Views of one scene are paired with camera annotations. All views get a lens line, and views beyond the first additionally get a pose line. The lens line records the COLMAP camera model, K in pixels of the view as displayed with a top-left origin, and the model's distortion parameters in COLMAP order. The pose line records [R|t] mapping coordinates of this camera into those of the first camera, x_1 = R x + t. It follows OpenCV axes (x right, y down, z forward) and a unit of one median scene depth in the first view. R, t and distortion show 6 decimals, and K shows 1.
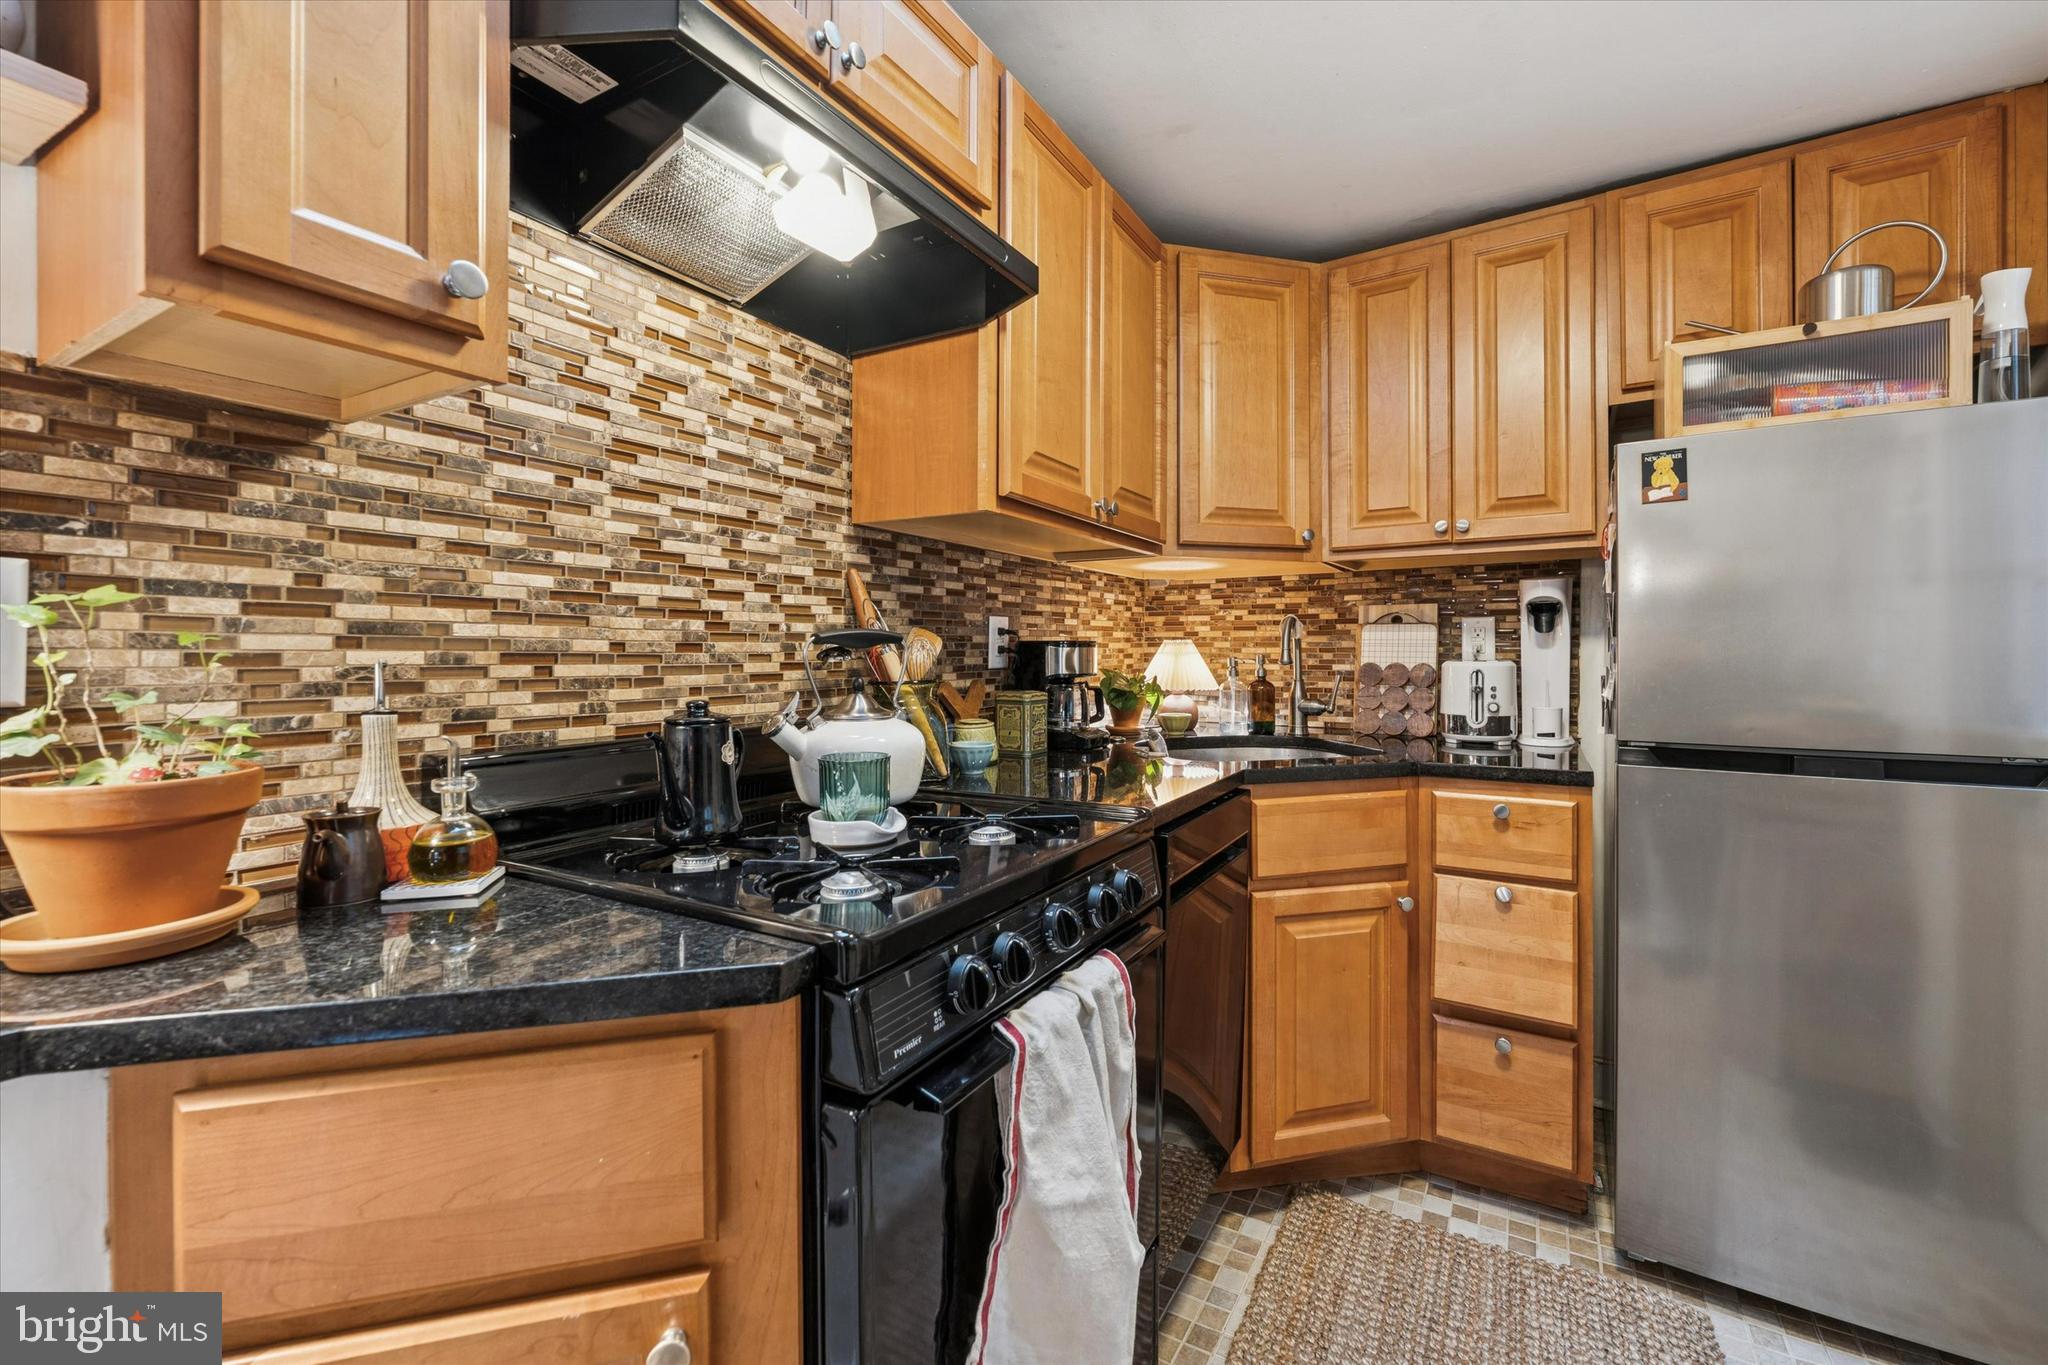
lens RADIAL K [[841.5, 0, 1098.1], [0, 841.5, 653.2], [0, 0, 1]] dist [-0.000314, -0.000620]
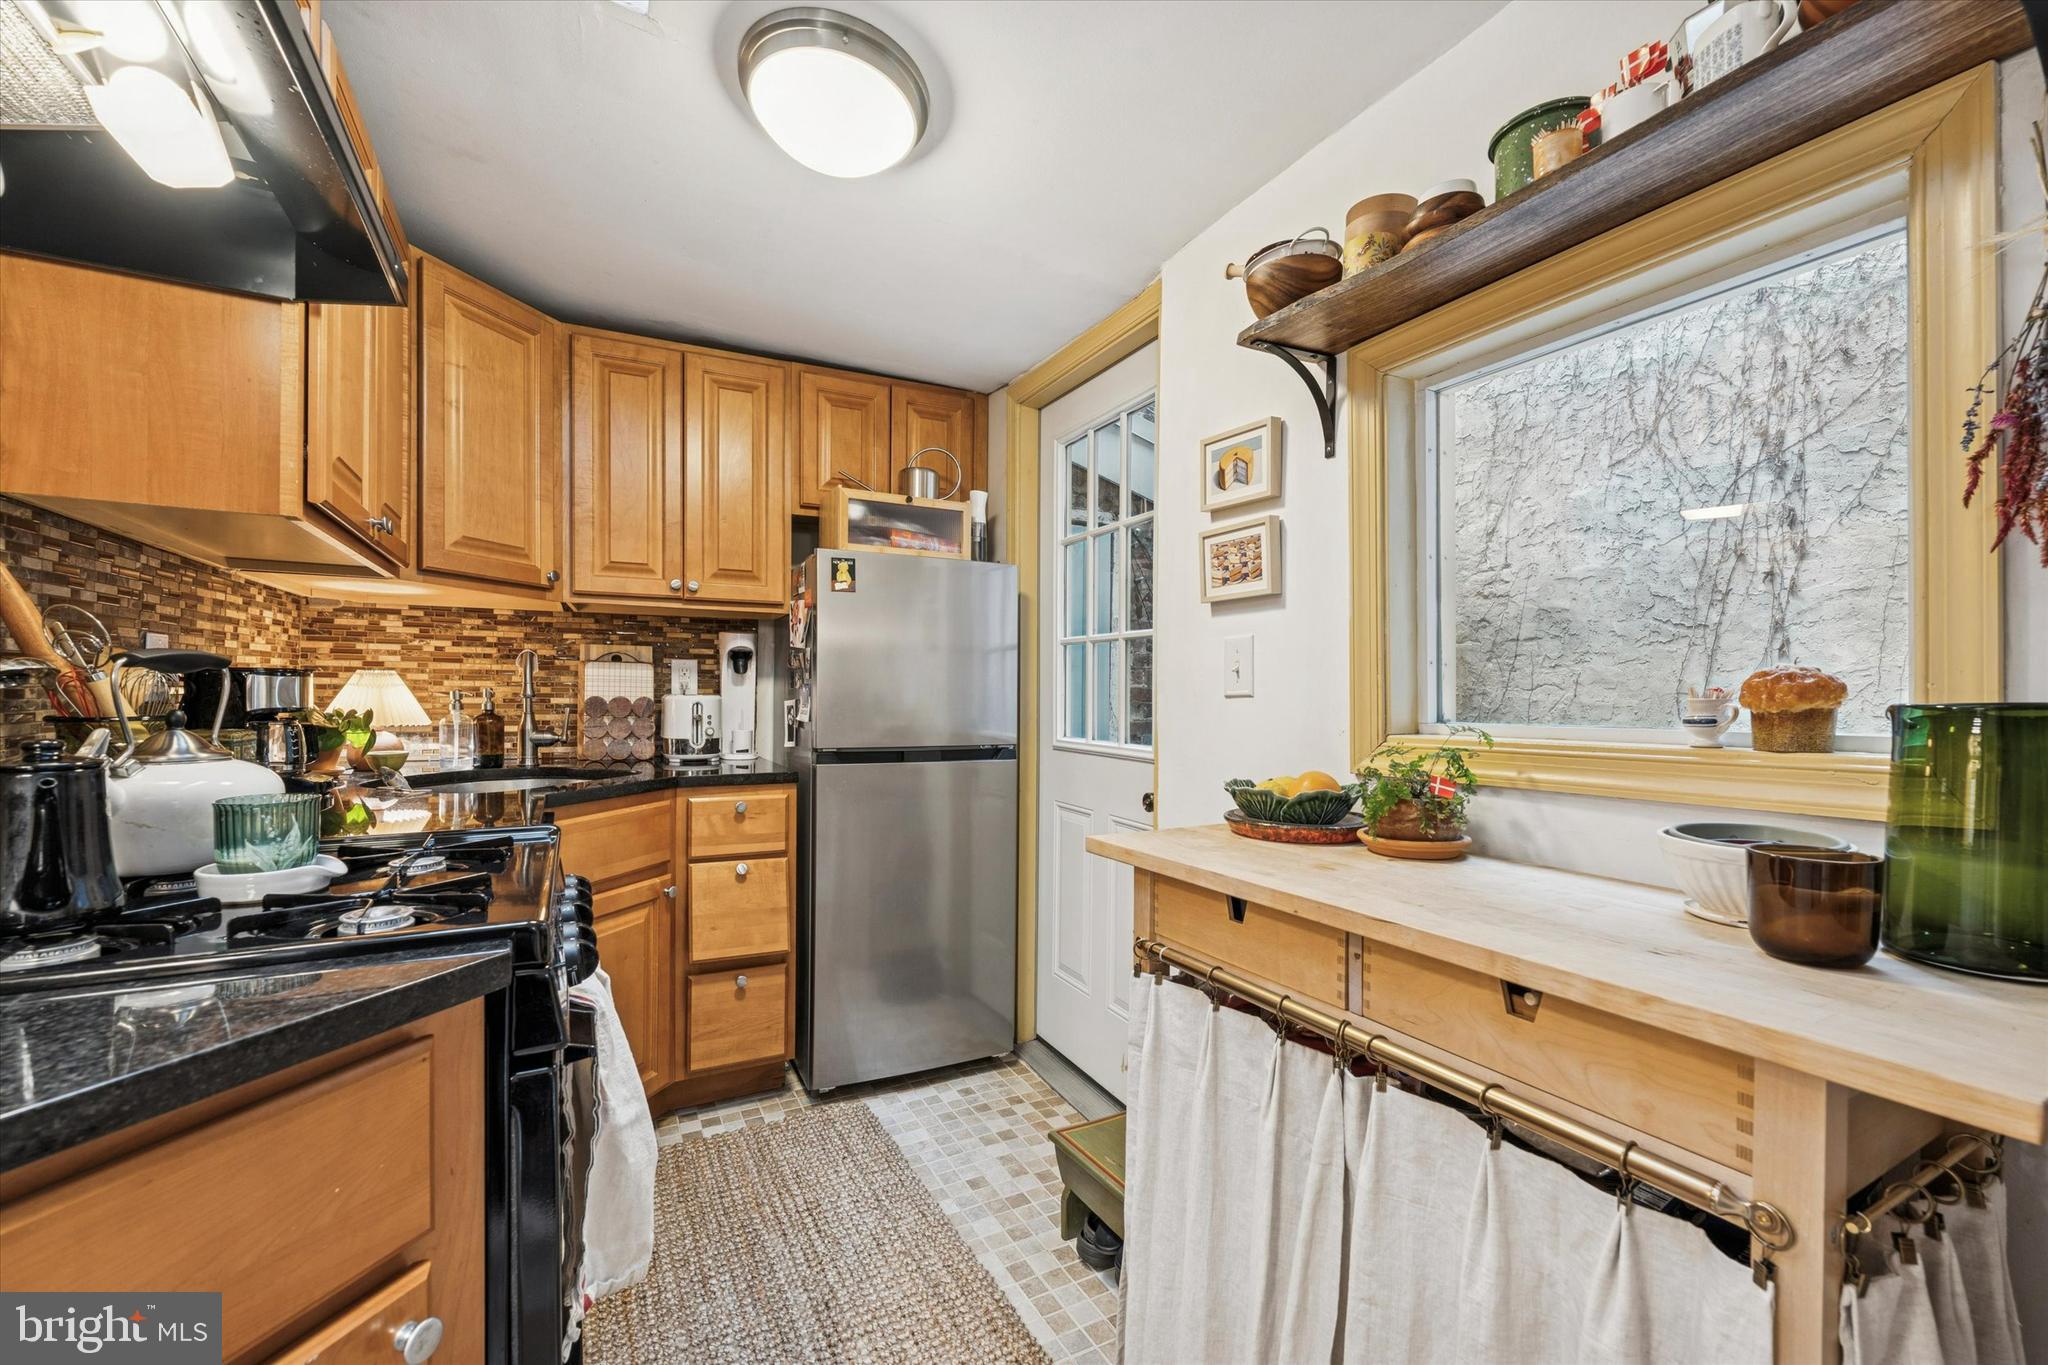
lens RADIAL K [[841.5, 0, 1024.4], [0, 841.5, 702.0], [0, 0, 1]] dist [-0.000314, -0.000620]
pose [[0.526251, -0.001660, 0.850328, -0.457282], [-0.010032, 0.999916, 0.008161, 0.005667], [-0.850270, -0.012825, 0.526190, -0.091459]]
